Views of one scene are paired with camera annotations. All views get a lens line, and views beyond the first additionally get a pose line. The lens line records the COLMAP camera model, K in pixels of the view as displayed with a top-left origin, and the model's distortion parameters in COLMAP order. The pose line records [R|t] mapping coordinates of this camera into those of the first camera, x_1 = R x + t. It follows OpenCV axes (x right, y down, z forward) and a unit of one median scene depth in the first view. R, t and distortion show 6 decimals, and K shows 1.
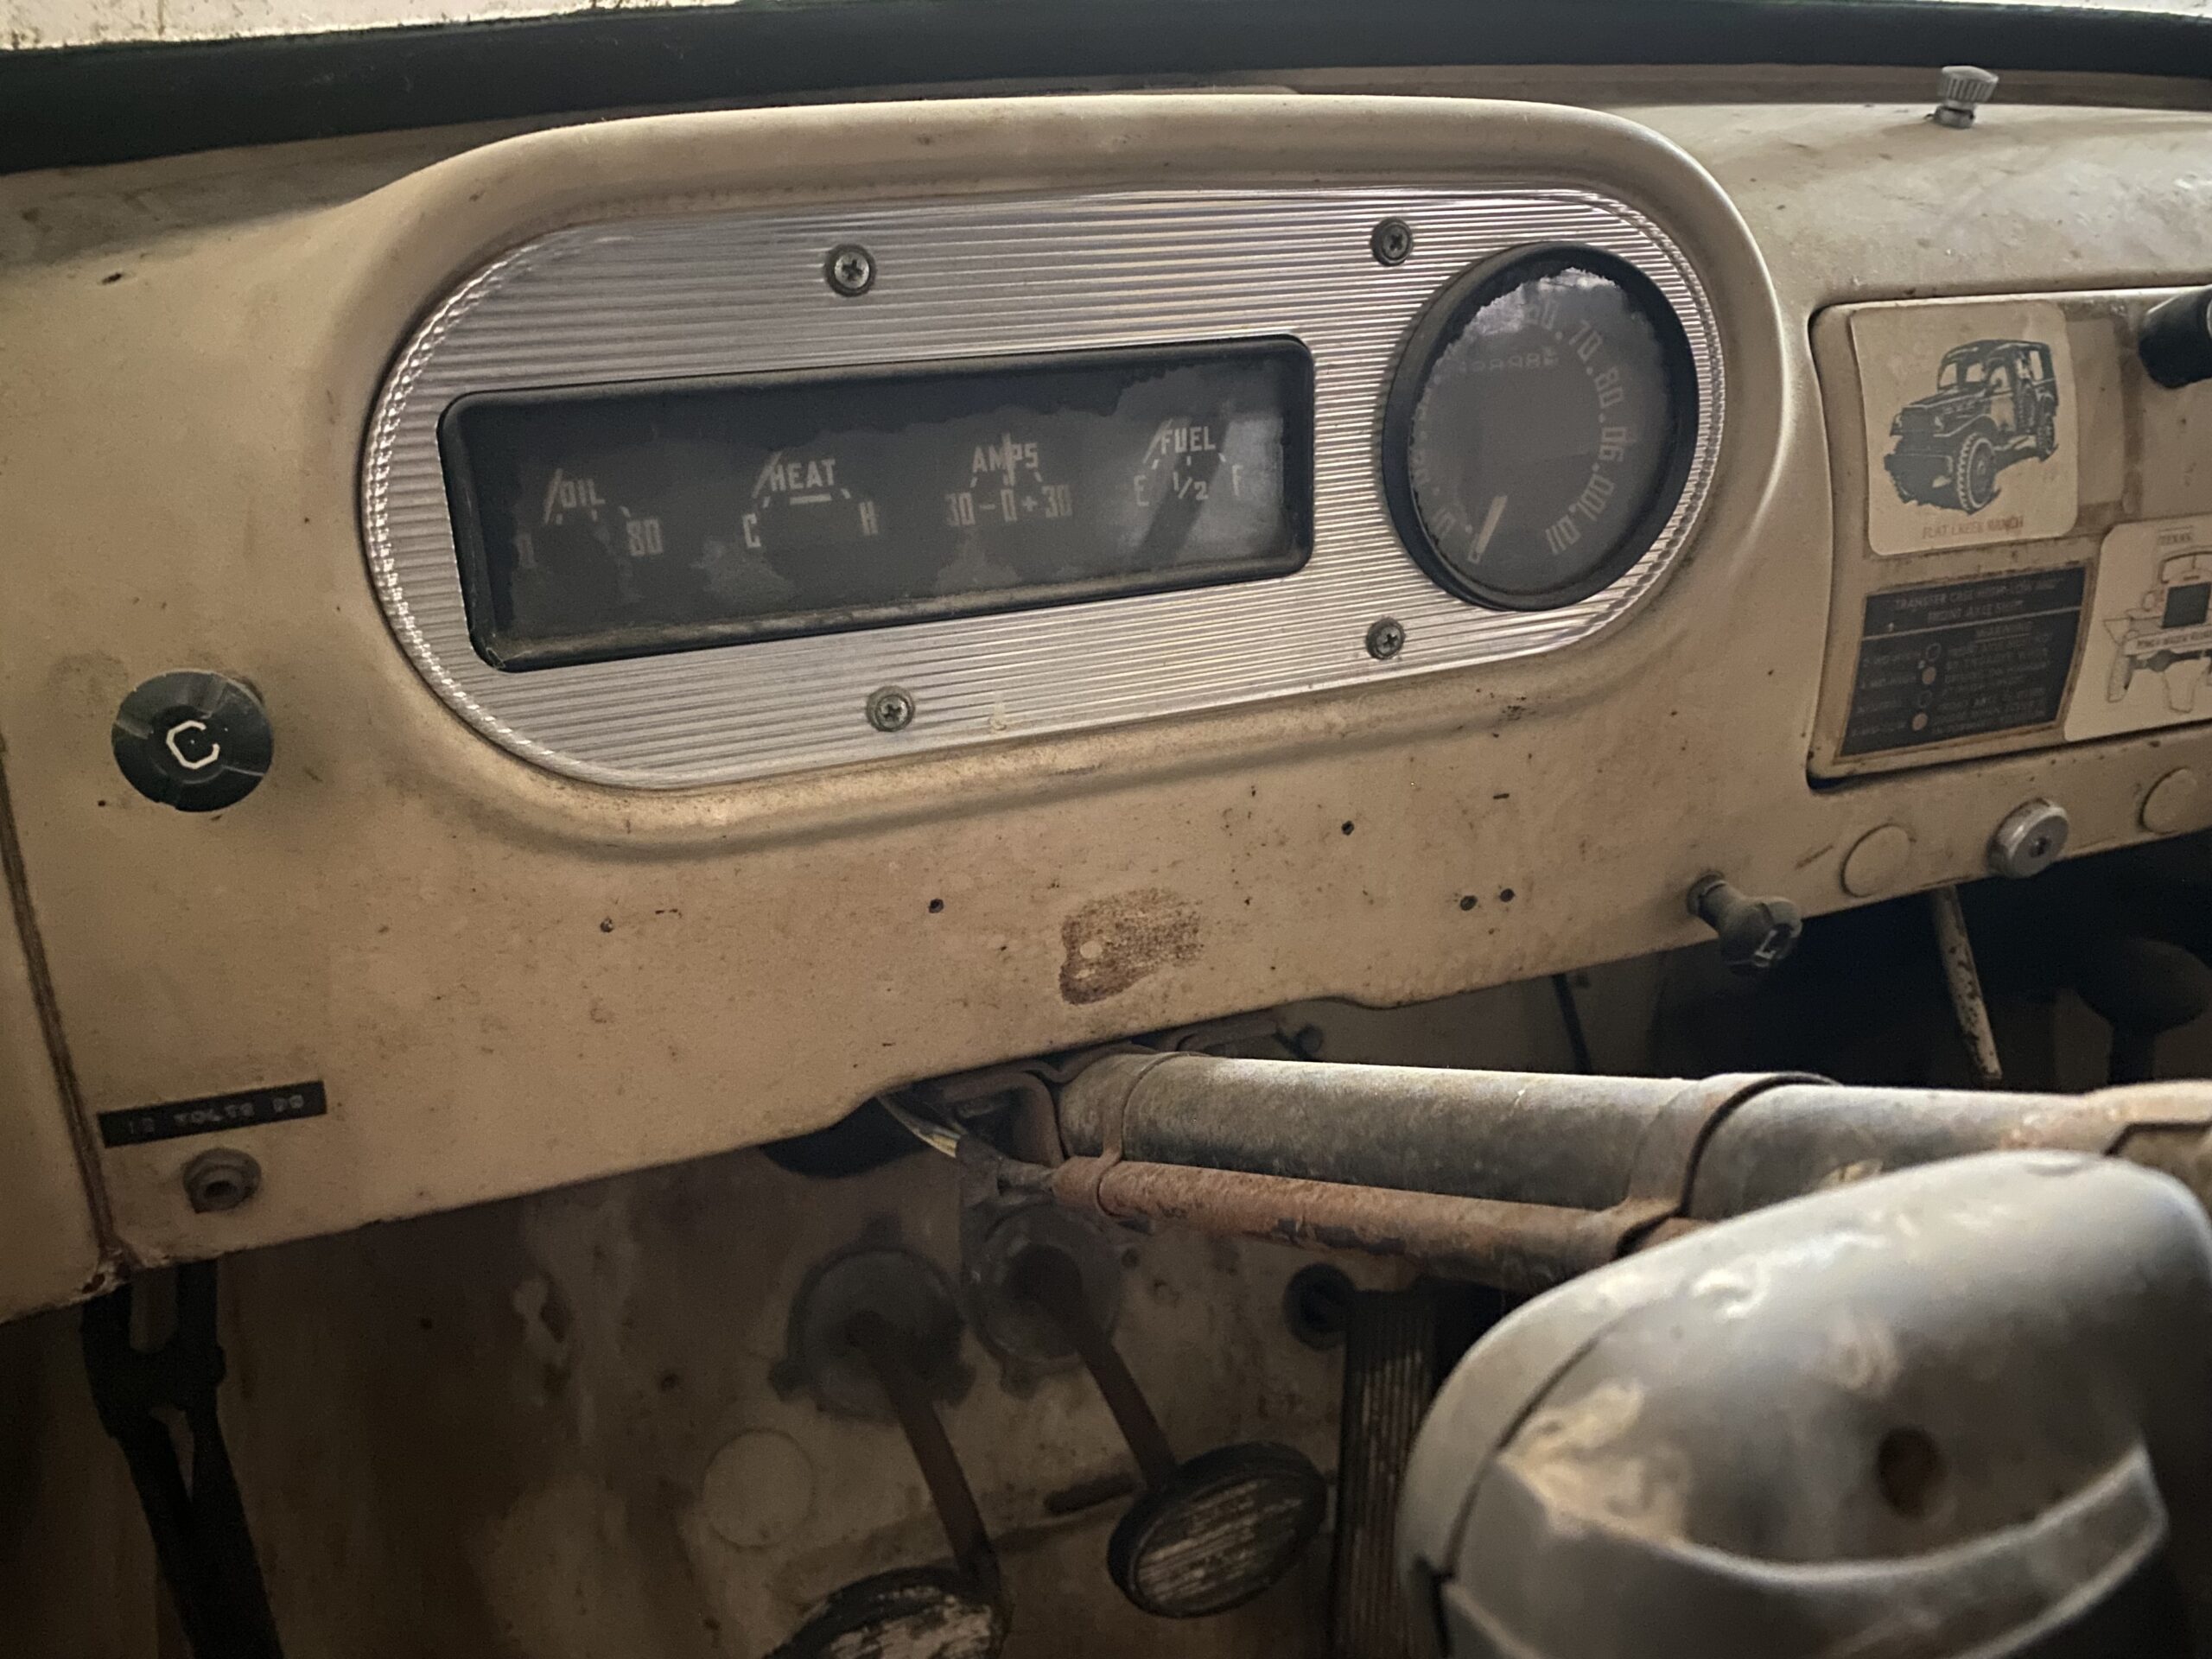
lens RADIAL K [[1687.0, 0, 1107.2], [0, 1687.0, 819.4], [0, 0, 1]] dist [0.040803, -0.052301]
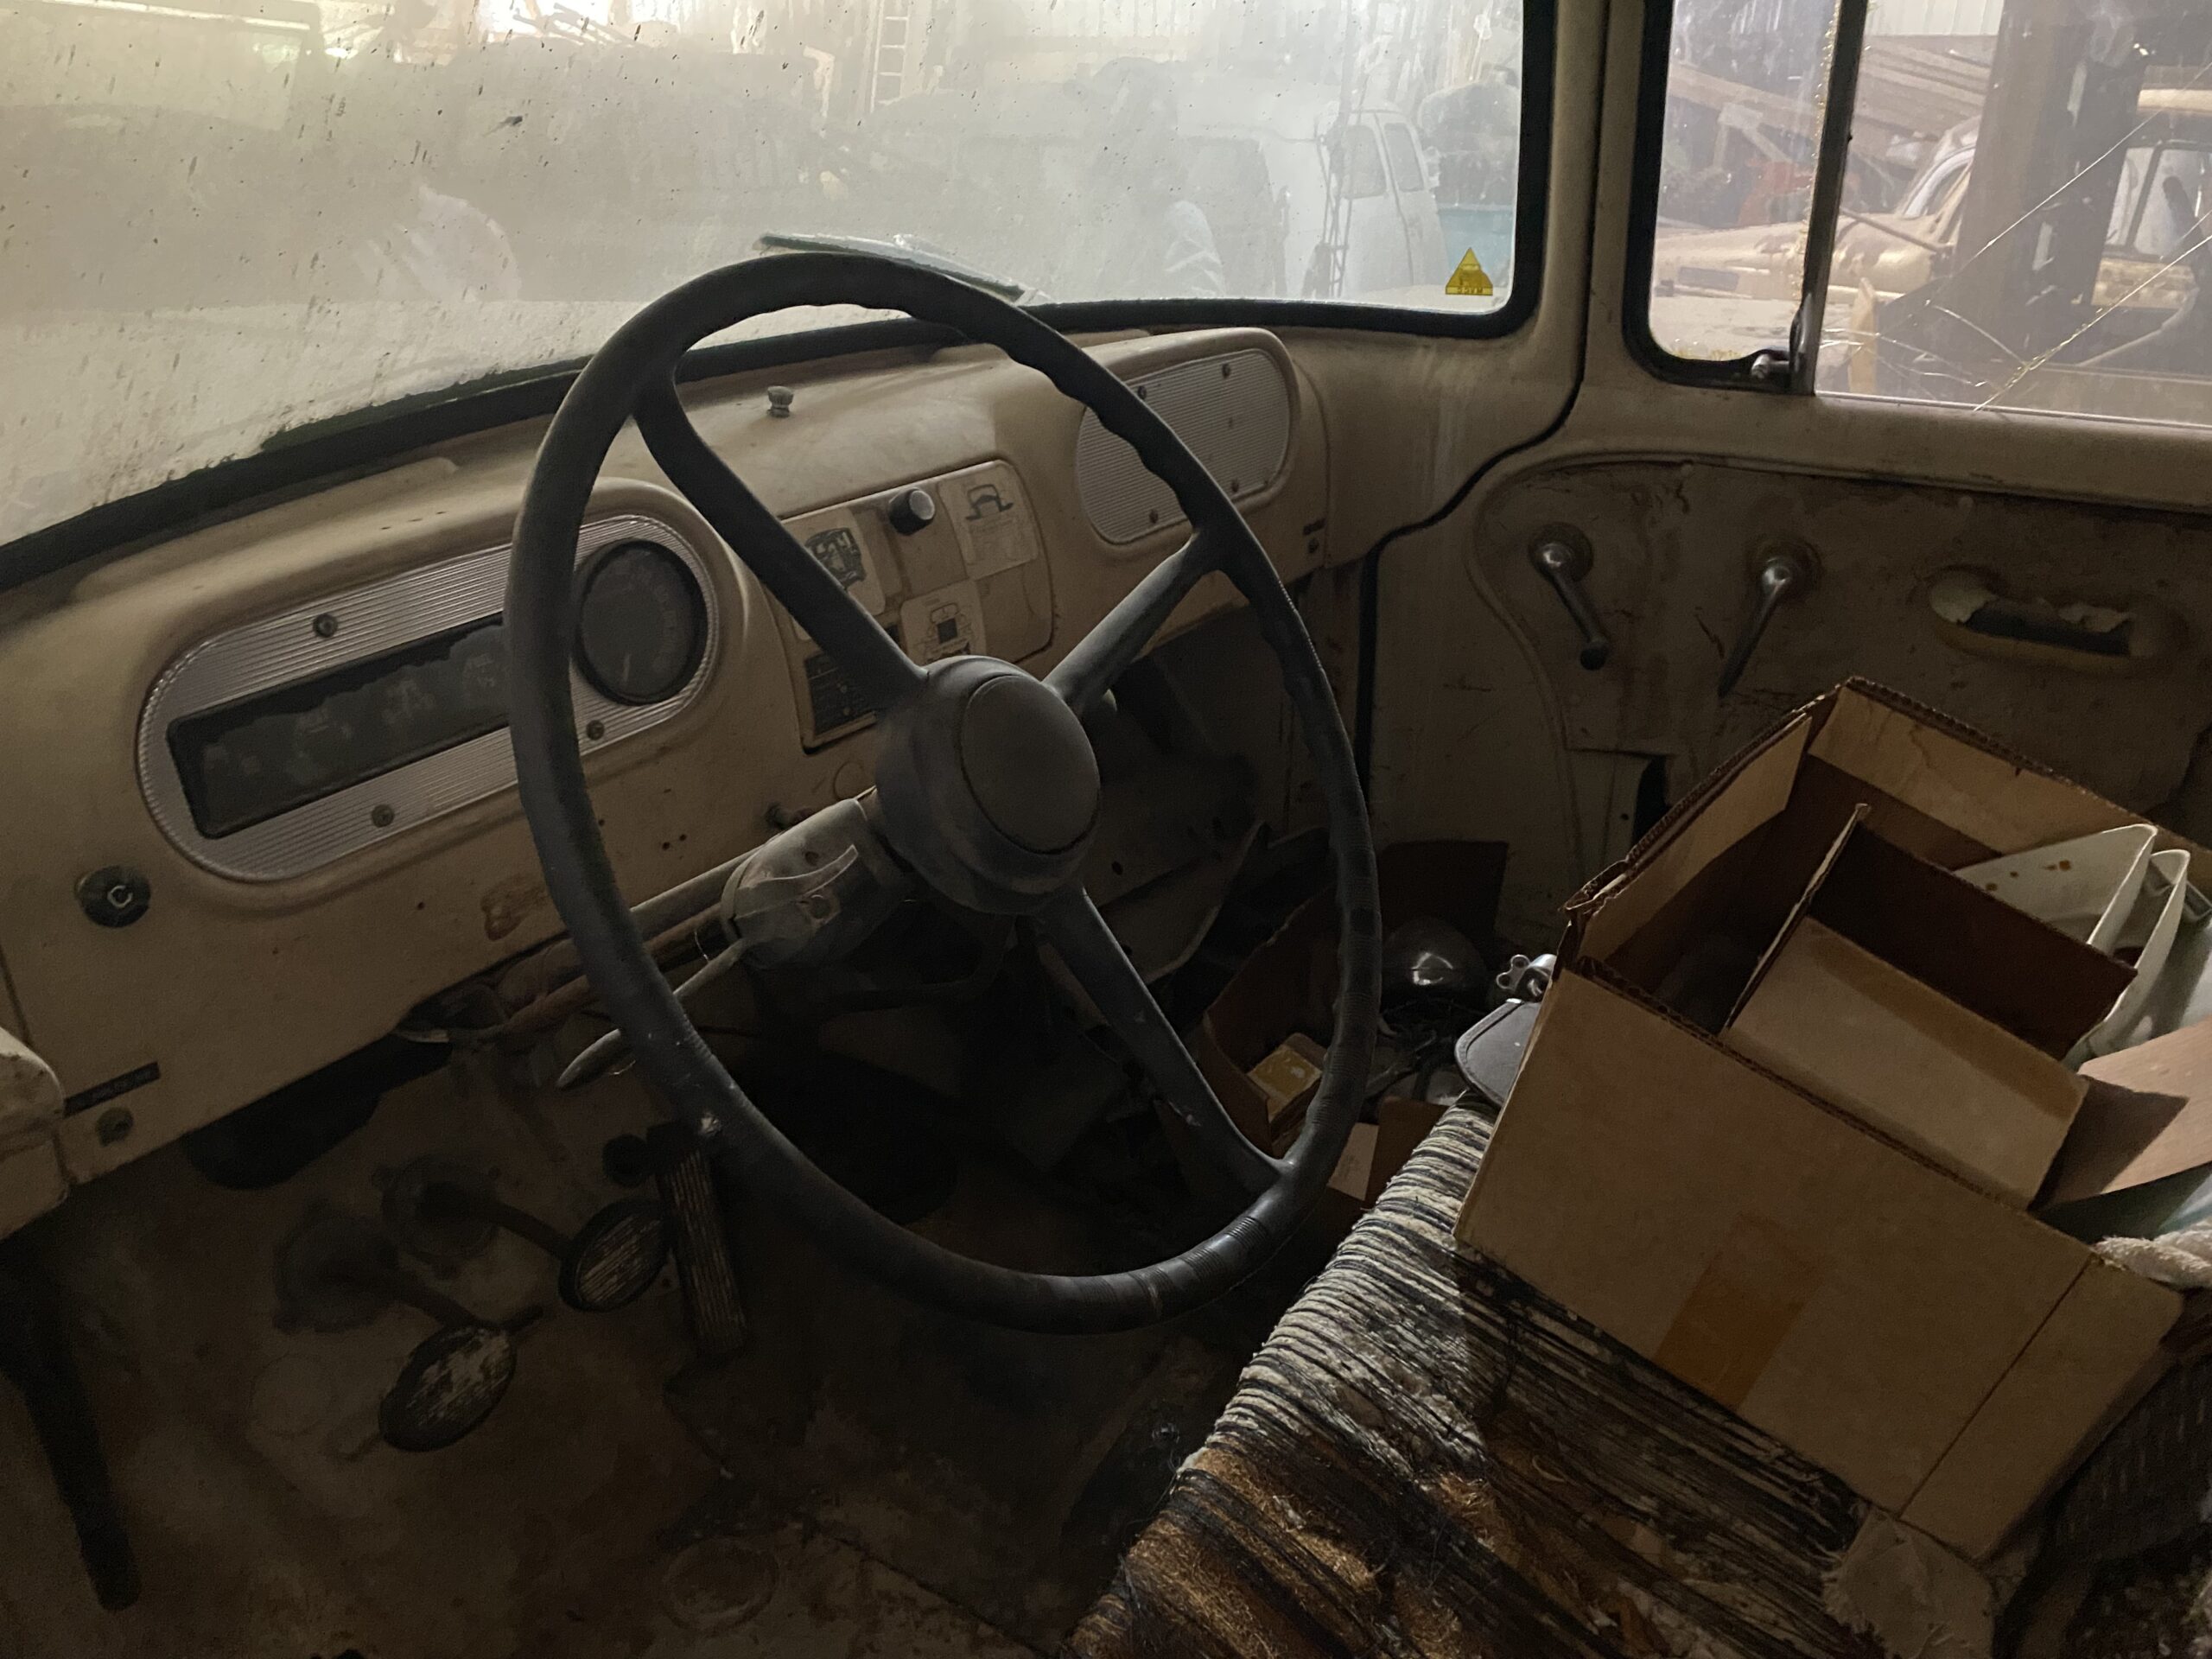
lens RADIAL K [[1698.2, 0, 1106.0], [0, 1698.2, 829.5], [0, 0, 1]] dist [0.102085, -0.195916]
pose [[0.833152, -0.259631, 0.488314, -0.326916], [0.272311, 0.961090, 0.046389, 0.074334], [-0.481357, 0.094324, 0.871434, -0.999282]]
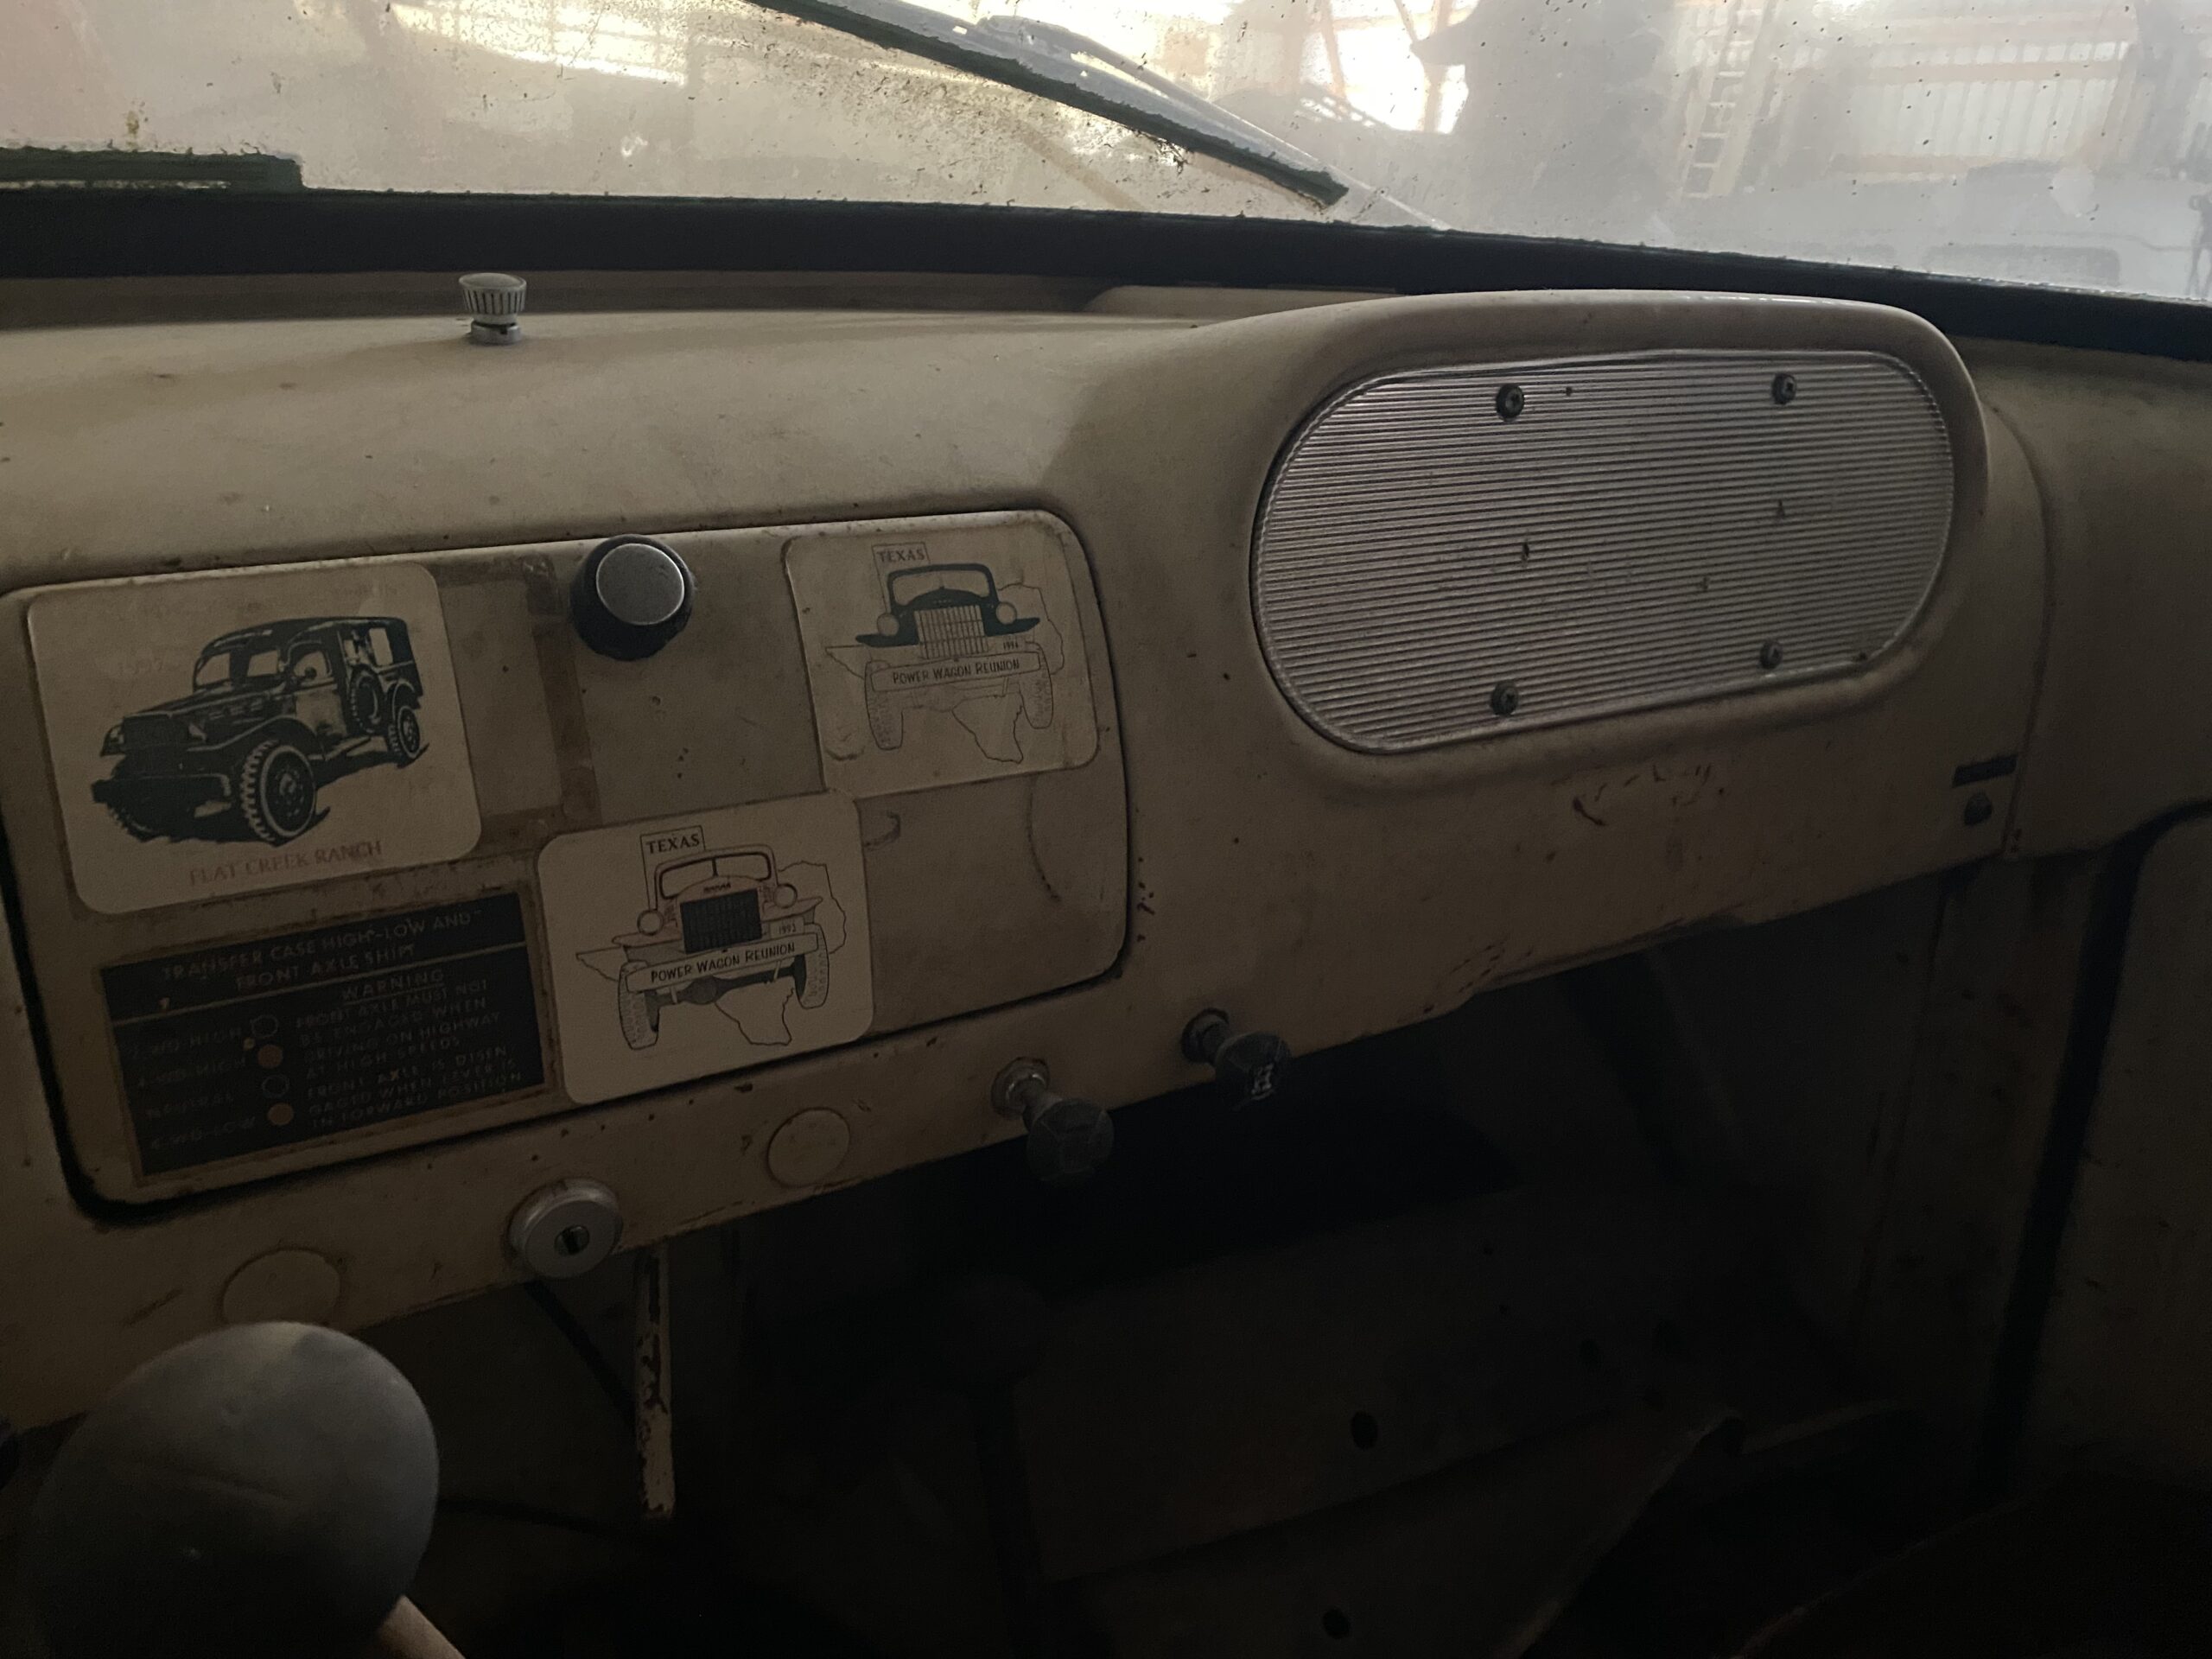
lens RADIAL K [[1687.0, 0, 1107.2], [0, 1687.0, 819.4], [0, 0, 1]] dist [0.040803, -0.052301]
pose [[0.990160, -0.061159, 0.125870, 0.776447], [0.073233, 0.992908, -0.093650, -0.092794], [-0.119250, 0.101946, 0.987616, 0.206272]]
